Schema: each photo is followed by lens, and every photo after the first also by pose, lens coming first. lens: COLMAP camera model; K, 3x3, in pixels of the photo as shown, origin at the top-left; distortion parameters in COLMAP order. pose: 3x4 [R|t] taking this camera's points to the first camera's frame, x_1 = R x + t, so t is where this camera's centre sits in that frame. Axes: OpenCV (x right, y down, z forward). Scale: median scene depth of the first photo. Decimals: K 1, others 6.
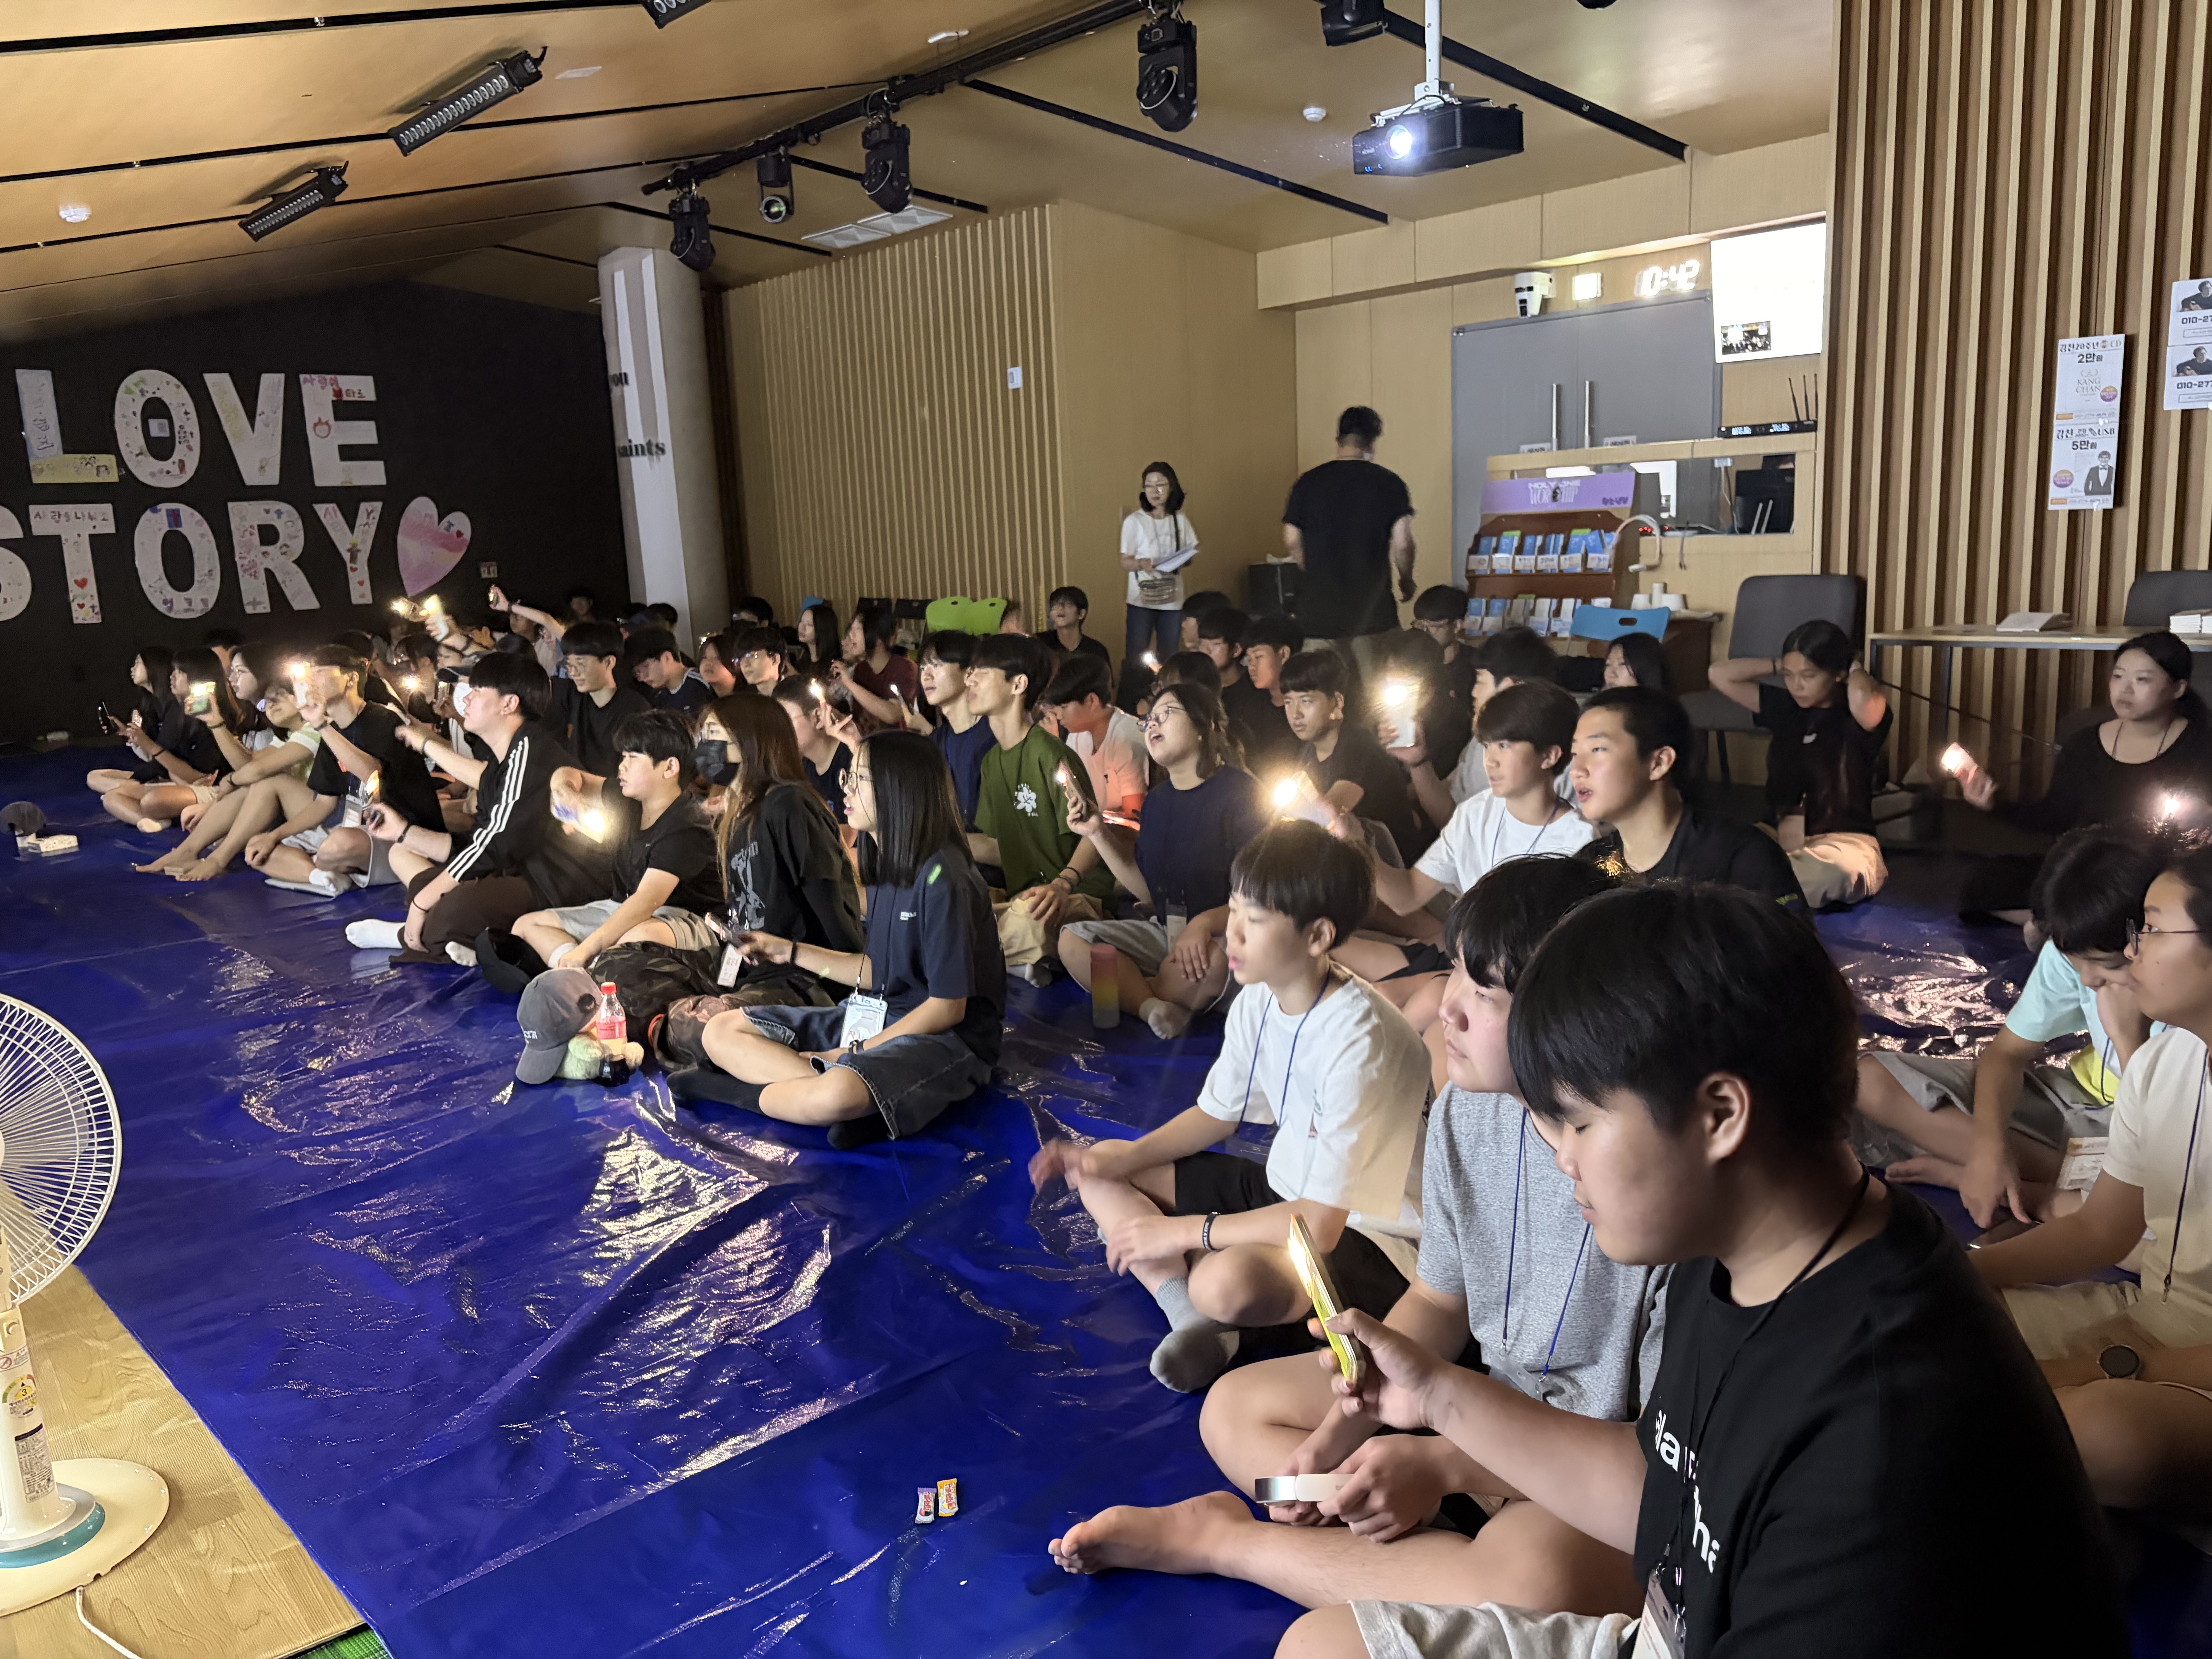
lens RADIAL K [[1686.8, 0, 1109.3], [0, 1686.8, 813.0], [0, 0, 1]] dist [0.043123, -0.044474]
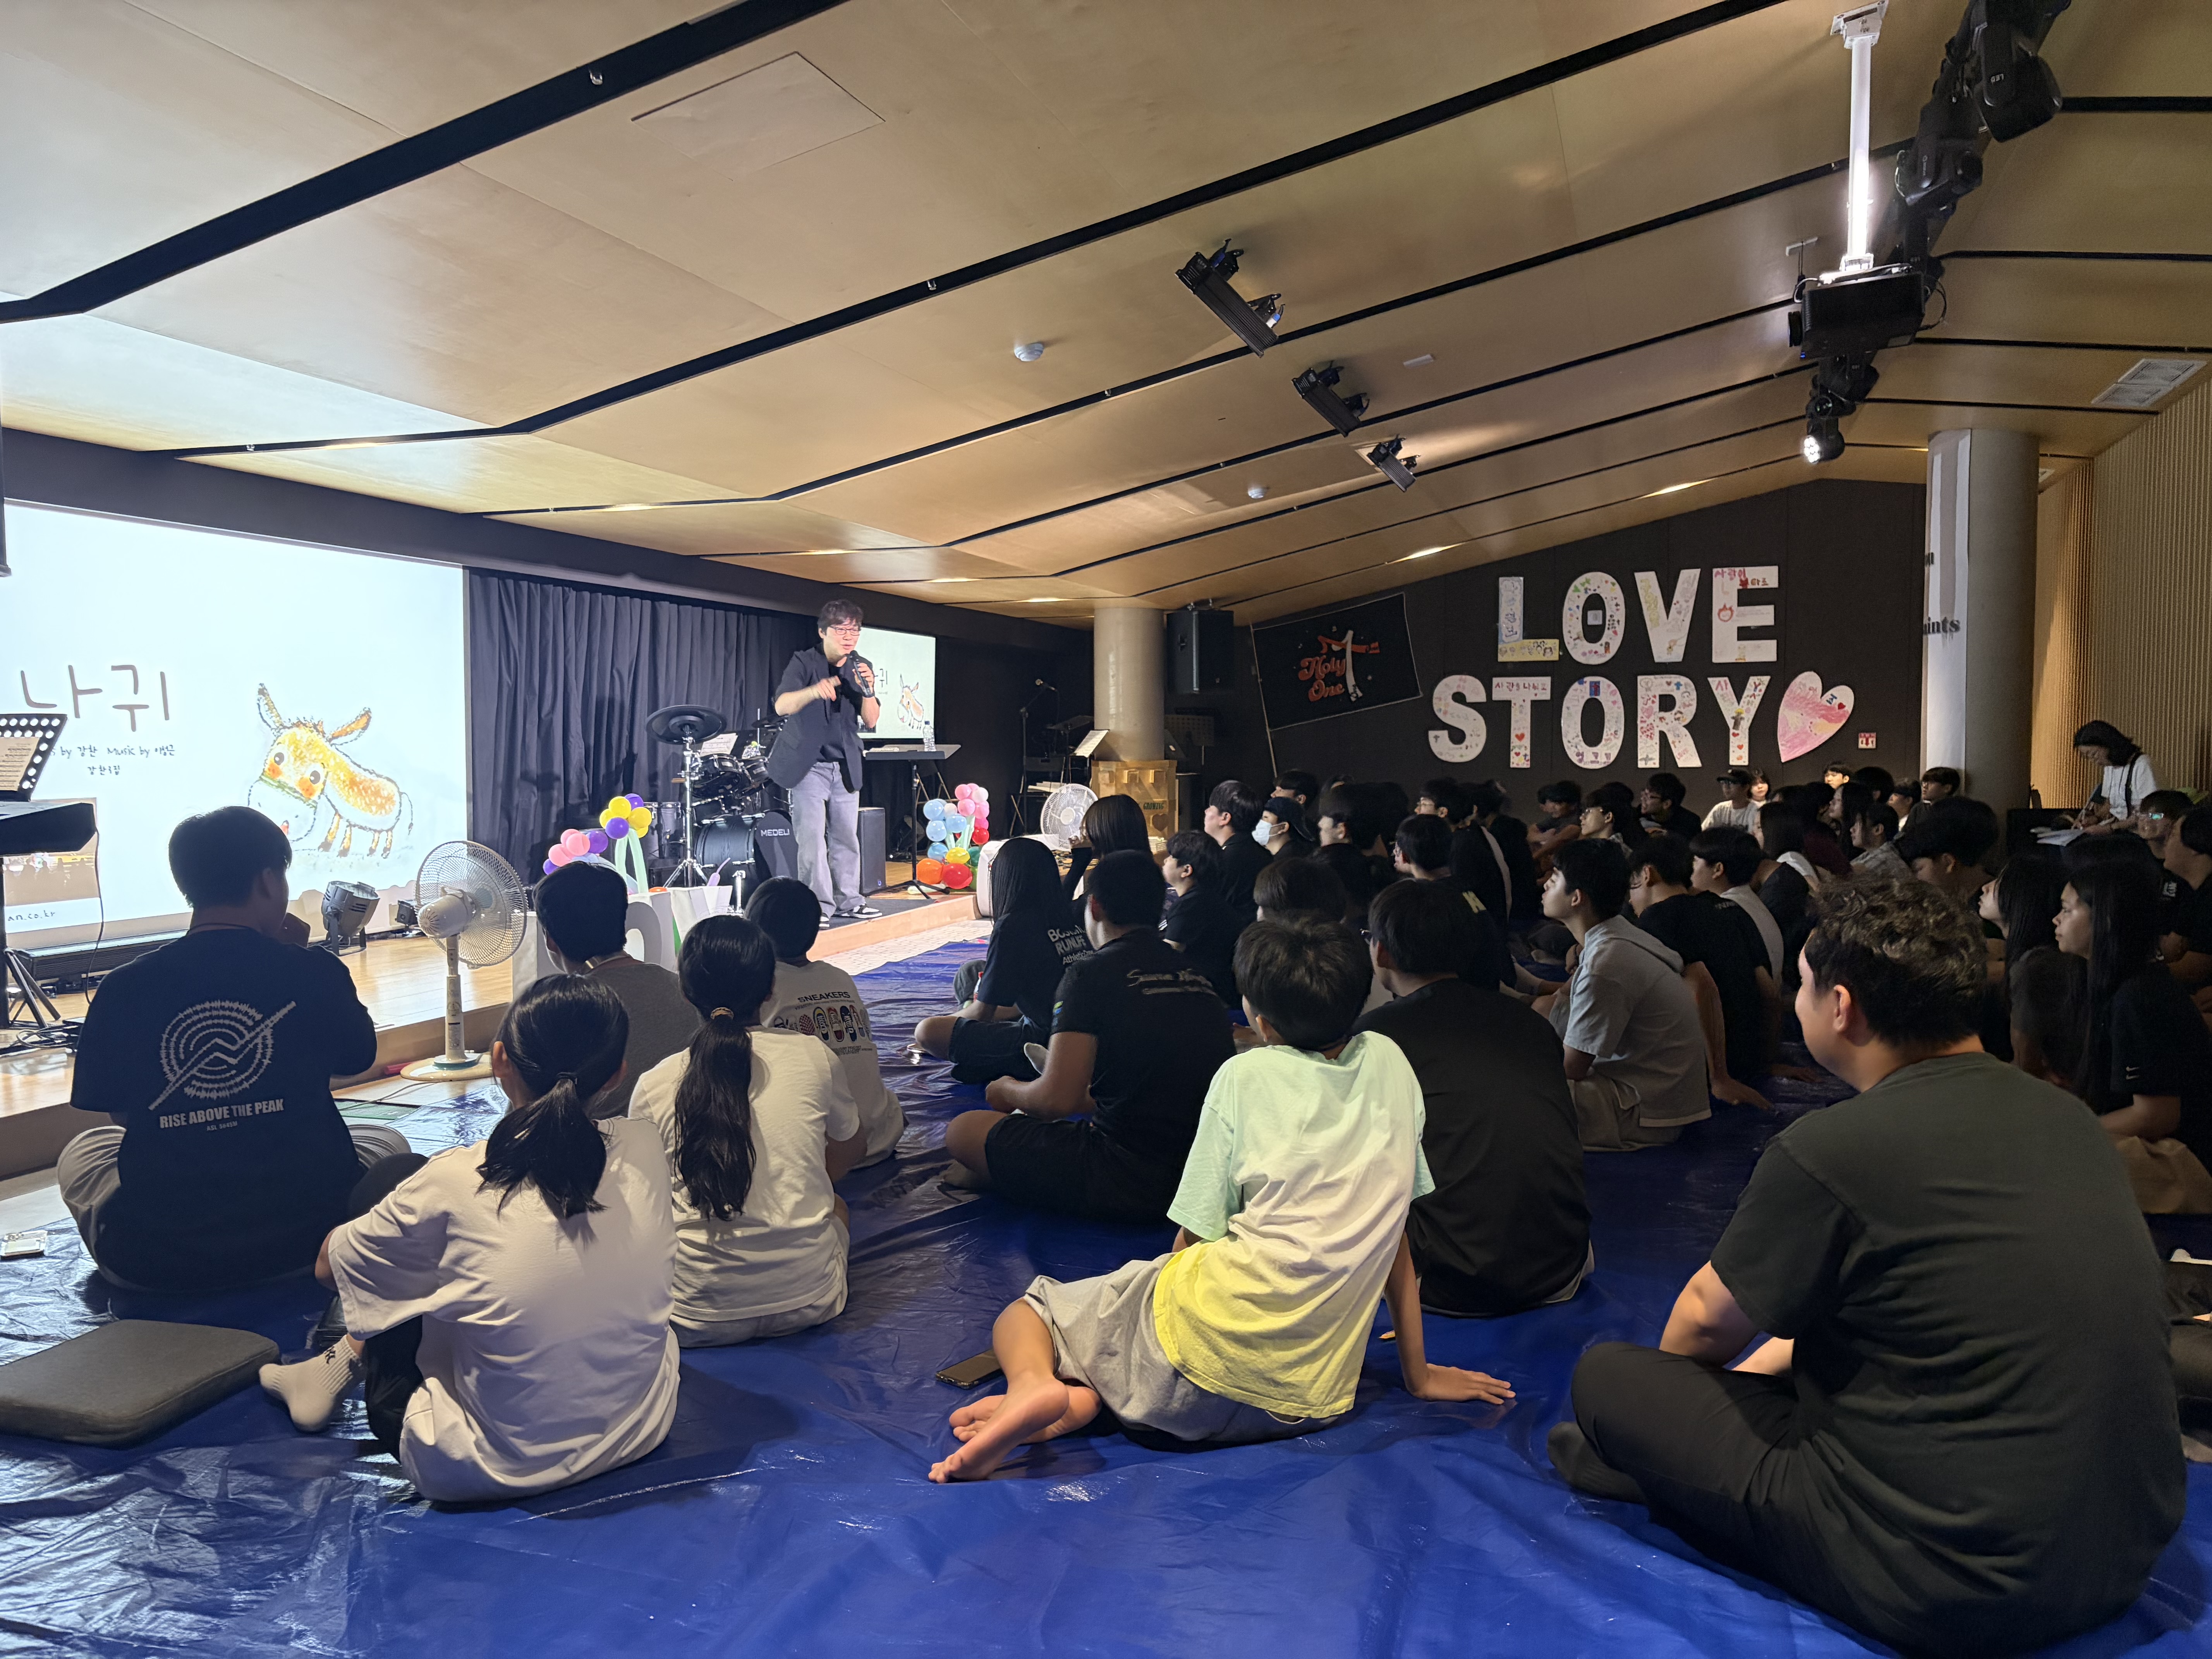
lens RADIAL K [[1686.8, 0, 1100.5], [0, 1686.8, 838.3], [0, 0, 1]] dist [0.043123, -0.044474]
pose [[0.488679, 0.092300, -0.867567, 0.581361], [-0.164633, 0.986279, 0.012196, -0.032265], [0.856790, 0.136871, 0.497170, 0.138118]]
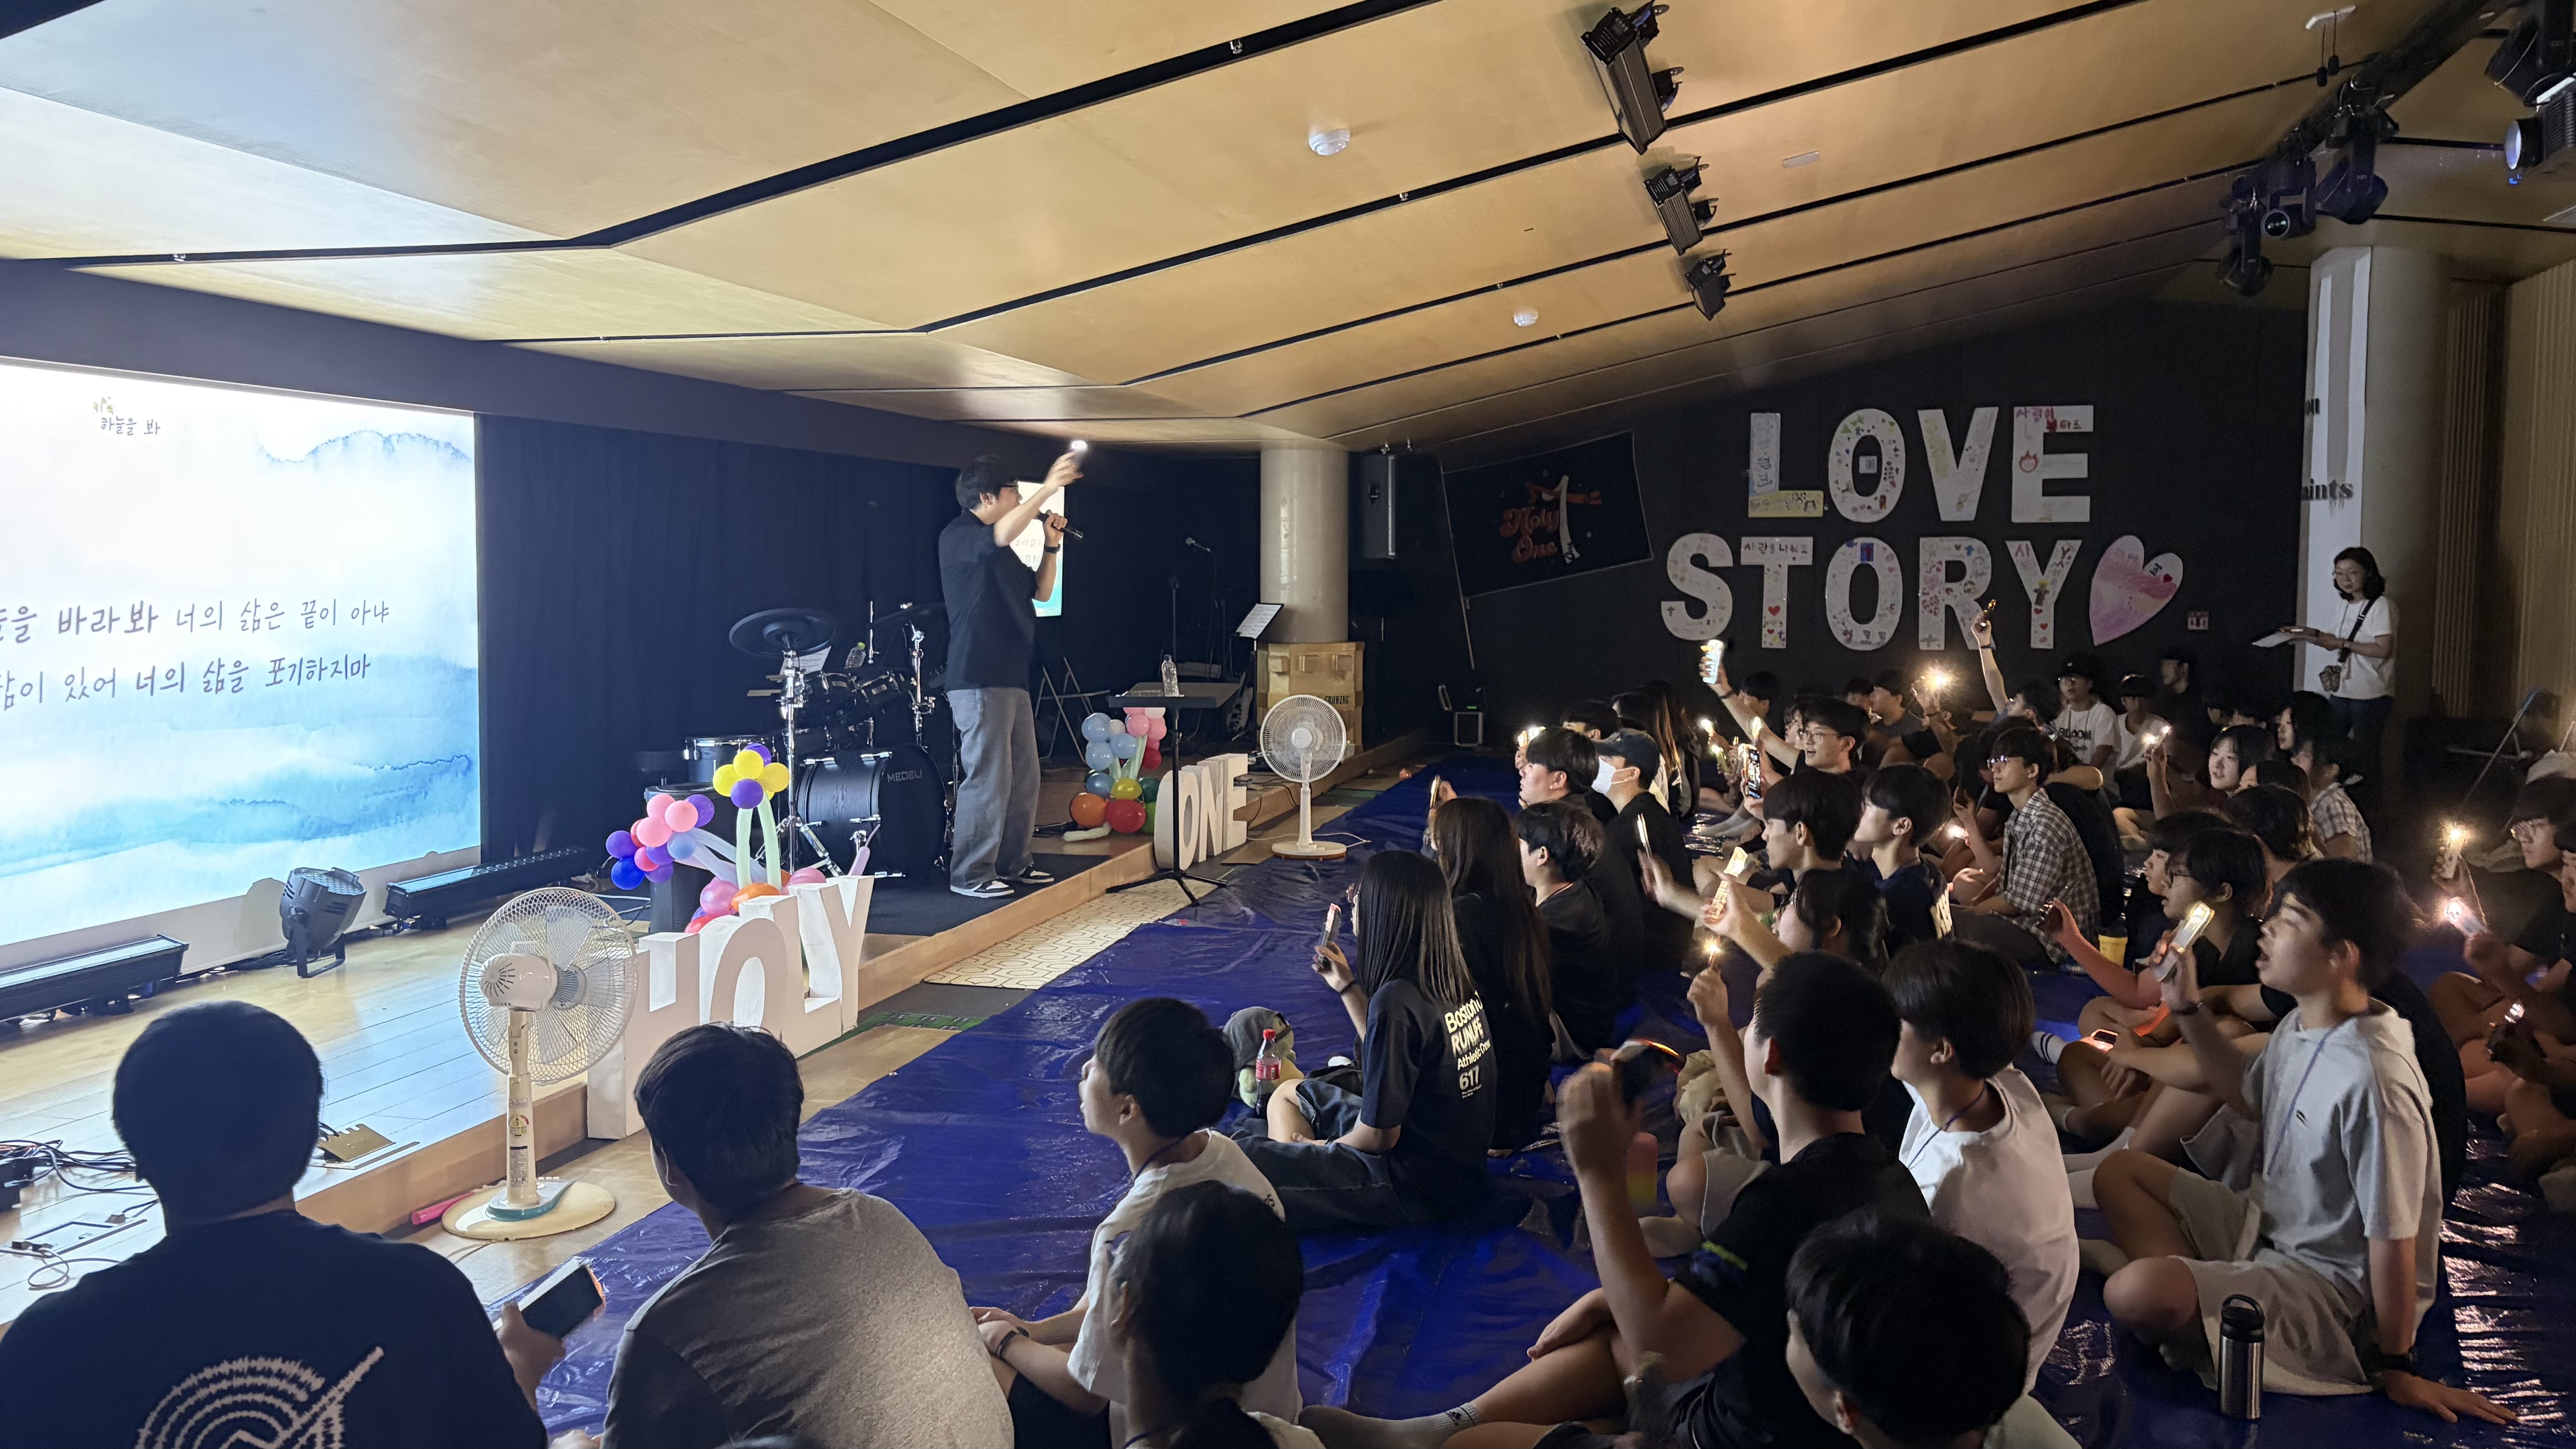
lens RADIAL K [[1965.8, 0, 1304.4], [0, 1965.8, 722.7], [0, 0, 1]] dist [0.040589, -0.028350]
pose [[0.555265, 0.113236, -0.823928, 0.393369], [-0.167534, 0.985608, 0.022552, -0.069355], [0.814624, 0.125514, 0.566245, 0.118188]]
